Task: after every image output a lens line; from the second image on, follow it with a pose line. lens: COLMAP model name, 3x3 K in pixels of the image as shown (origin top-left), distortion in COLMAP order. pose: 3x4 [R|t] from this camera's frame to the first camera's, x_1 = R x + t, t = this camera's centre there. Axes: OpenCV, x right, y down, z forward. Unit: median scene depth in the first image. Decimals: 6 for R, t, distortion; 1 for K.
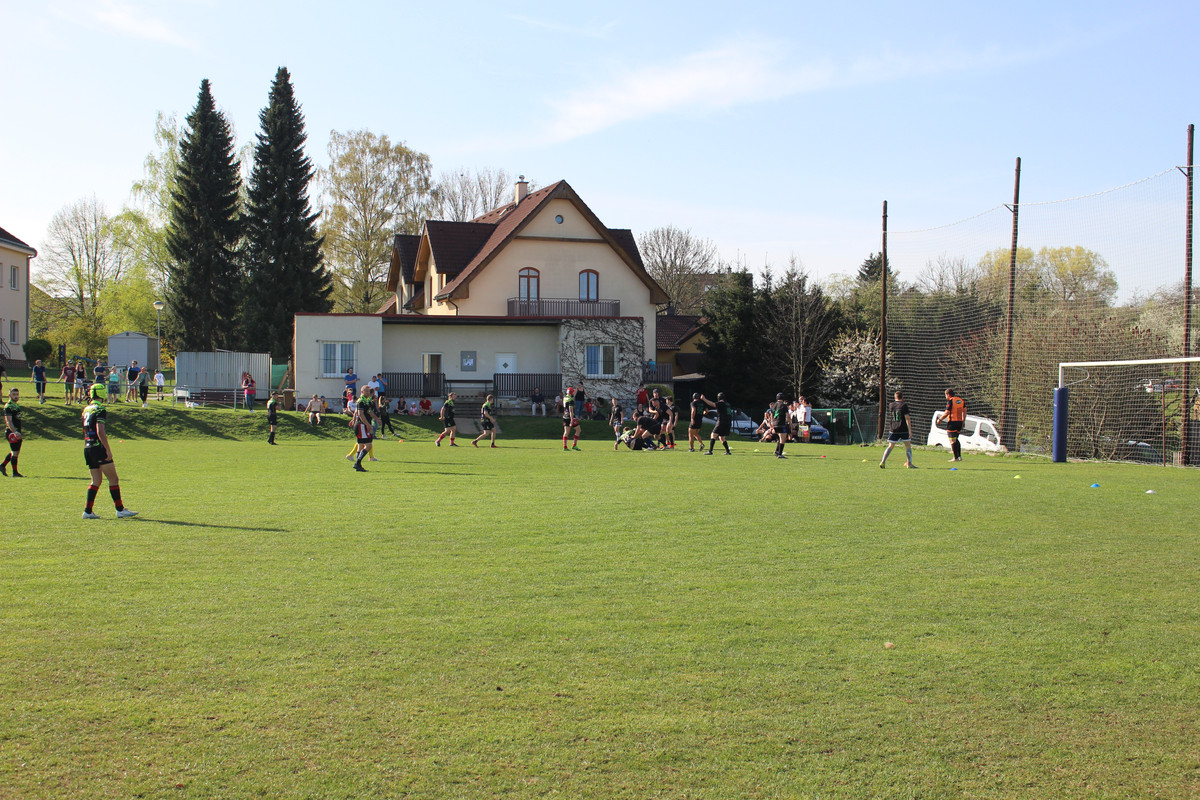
lens RADIAL K [[1488.8, 0, 599.4], [0, 1488.8, 413.0], [0, 0, 1]] dist [-0.103056, 0.119326]
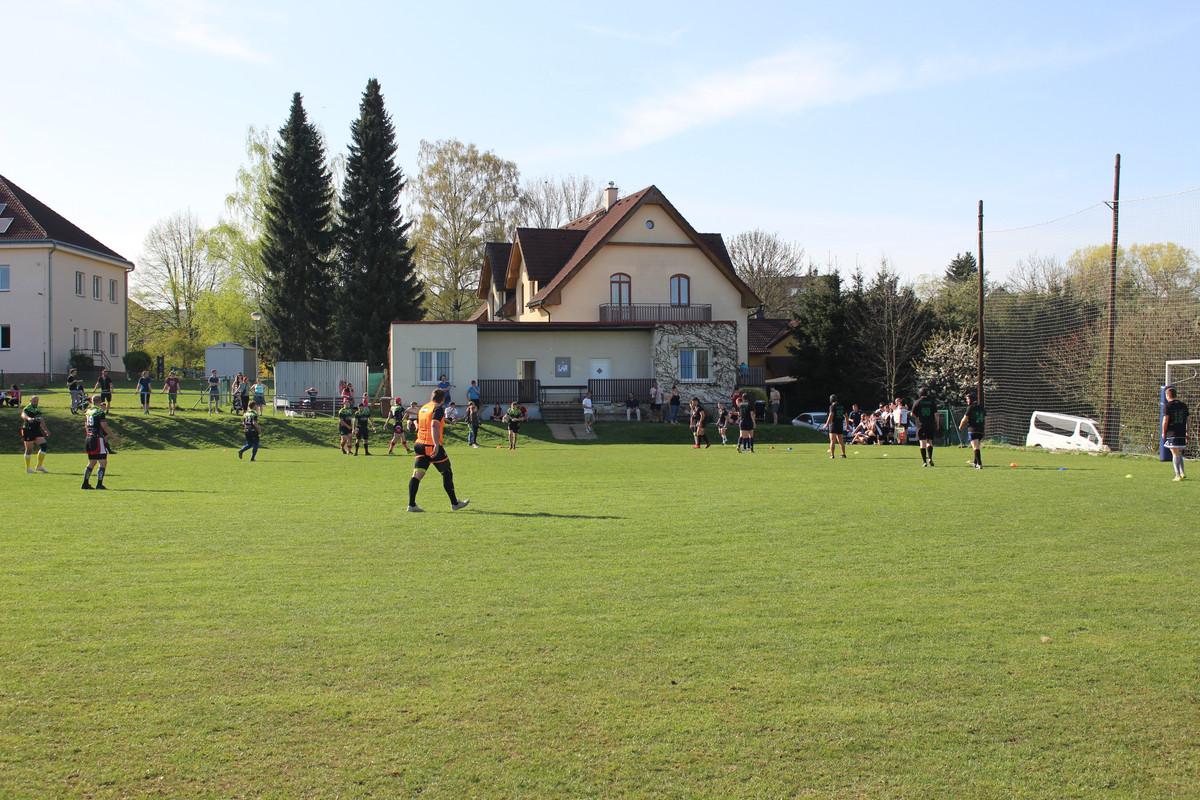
lens RADIAL K [[1488.8, 0, 599.4], [0, 1488.8, 413.0], [0, 0, 1]] dist [-0.103056, 0.119326]
pose [[0.998347, -0.011390, -0.056338, -0.005864], [0.011192, 0.999930, -0.003830, 0.000243], [0.056378, 0.003193, 0.998404, -0.002934]]
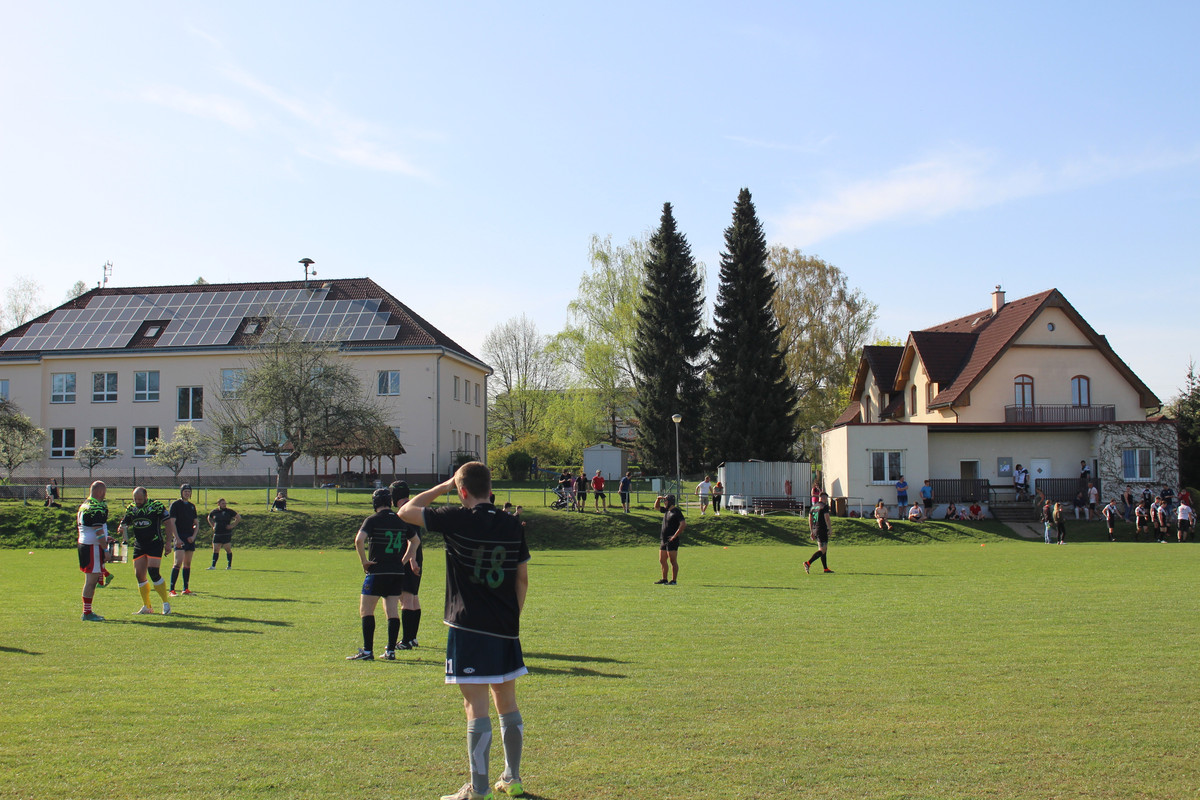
lens RADIAL K [[1488.8, 0, 599.4], [0, 1488.8, 413.0], [0, 0, 1]] dist [-0.103056, 0.119326]
pose [[0.984915, -0.020972, -0.171765, -0.158009], [0.008440, 0.997269, -0.073368, 0.000330], [0.172835, 0.070811, 0.982402, -0.044433]]
